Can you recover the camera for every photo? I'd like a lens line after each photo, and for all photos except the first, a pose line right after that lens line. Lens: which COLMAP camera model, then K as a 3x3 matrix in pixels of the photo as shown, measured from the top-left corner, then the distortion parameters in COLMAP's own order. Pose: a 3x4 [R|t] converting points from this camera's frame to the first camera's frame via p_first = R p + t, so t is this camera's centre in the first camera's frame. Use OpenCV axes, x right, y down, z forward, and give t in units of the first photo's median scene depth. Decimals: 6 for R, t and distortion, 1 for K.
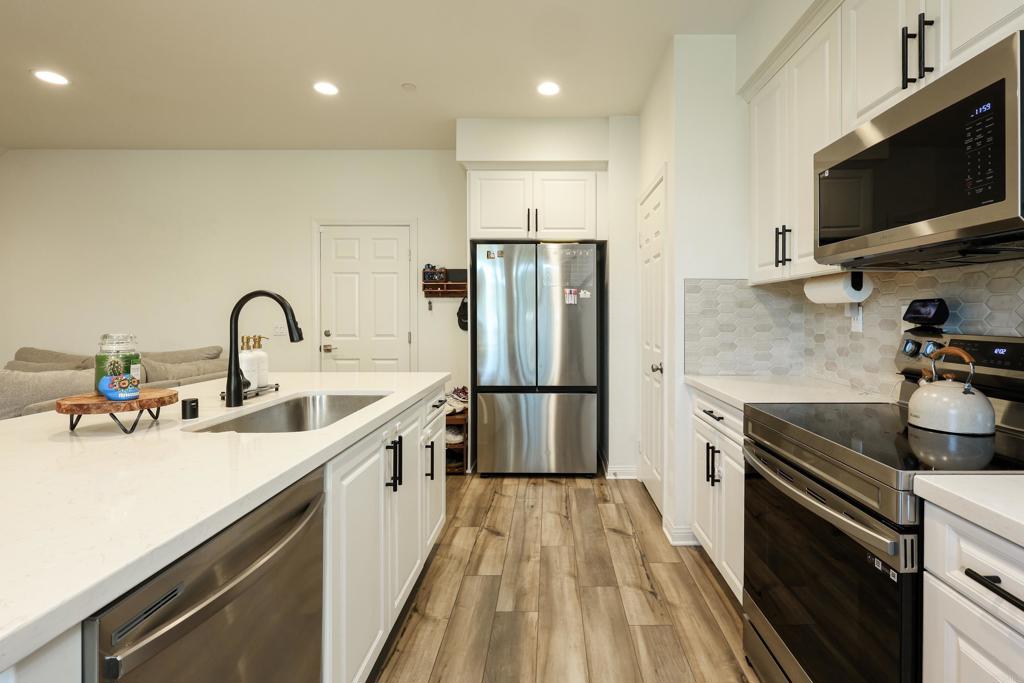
lens RADIAL K [[472.0, 0, 555.0], [0, 472.0, 318.1], [0, 0, 1]] dist [-0.000994, -0.000478]
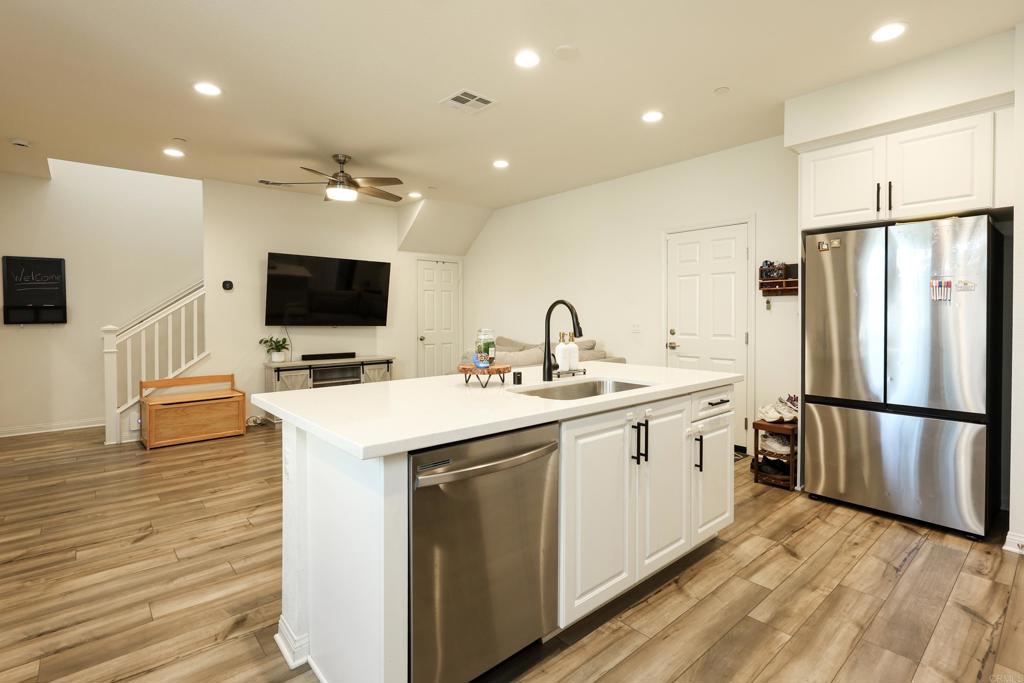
lens RADIAL K [[495.1, 0, 515.3], [0, 495.1, 319.8], [0, 0, 1]] dist [0.001812, 0.000062]
pose [[0.648774, 0.004224, -0.760970, 0.242710], [0.001053, 0.999979, 0.006448, -0.005451], [0.760981, -0.004984, 0.648755, -0.031792]]
